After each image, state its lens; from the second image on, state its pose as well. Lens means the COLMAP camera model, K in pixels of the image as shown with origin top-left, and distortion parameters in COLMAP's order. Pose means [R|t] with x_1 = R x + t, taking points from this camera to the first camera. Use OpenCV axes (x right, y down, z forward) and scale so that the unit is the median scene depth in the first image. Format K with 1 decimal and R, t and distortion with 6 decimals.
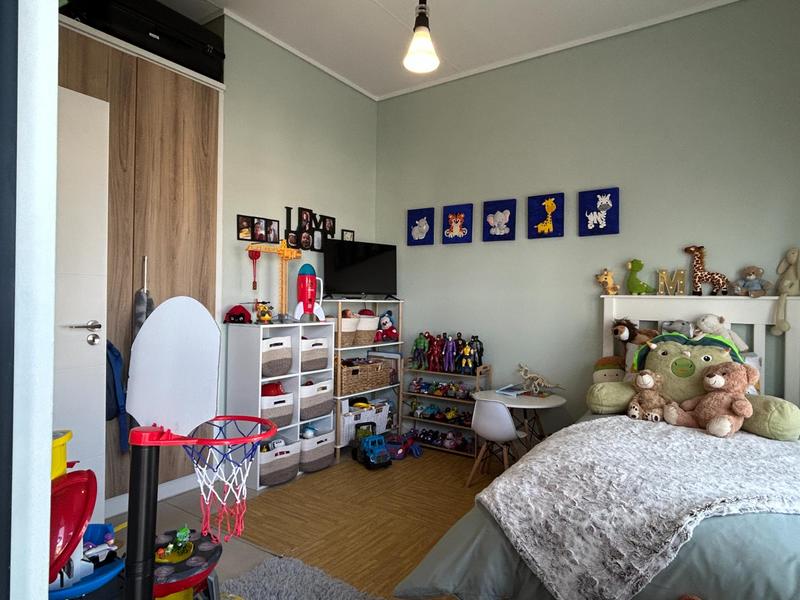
lens RADIAL K [[486.2, 0, 398.8], [0, 486.2, 300.9], [0, 0, 1]] dist [-0.002227, -0.001819]
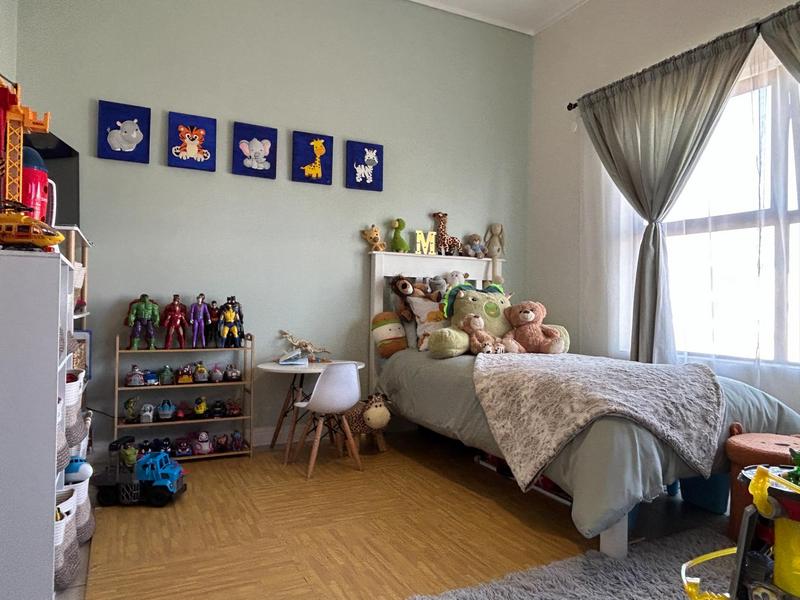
lens RADIAL K [[553.0, 0, 399.7], [0, 553.0, 303.1], [0, 0, 1]] dist [0.005519, -0.013305]
pose [[0.482824, -0.004637, 0.875705, -0.500085], [-0.007110, 0.999932, 0.009215, 0.077037], [-0.875689, -0.010676, 0.482758, 0.380587]]
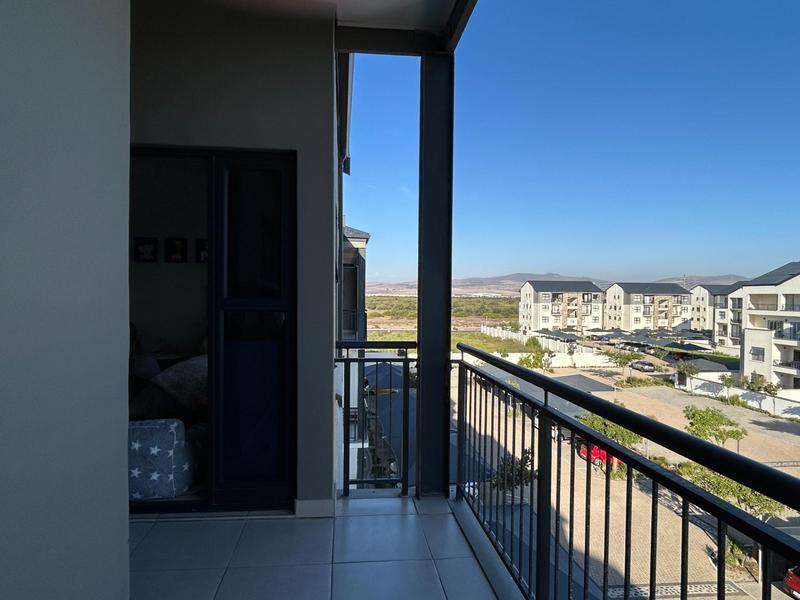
lens RADIAL K [[486.2, 0, 399.3], [0, 486.2, 304.6], [0, 0, 1]] dist [-0.002227, -0.001819]
pose [[0.754974, -0.026142, 0.655233, -0.239181], [0.001817, 0.999285, 0.037776, -0.045068], [-0.655752, -0.027330, 0.754482, -0.836306]]
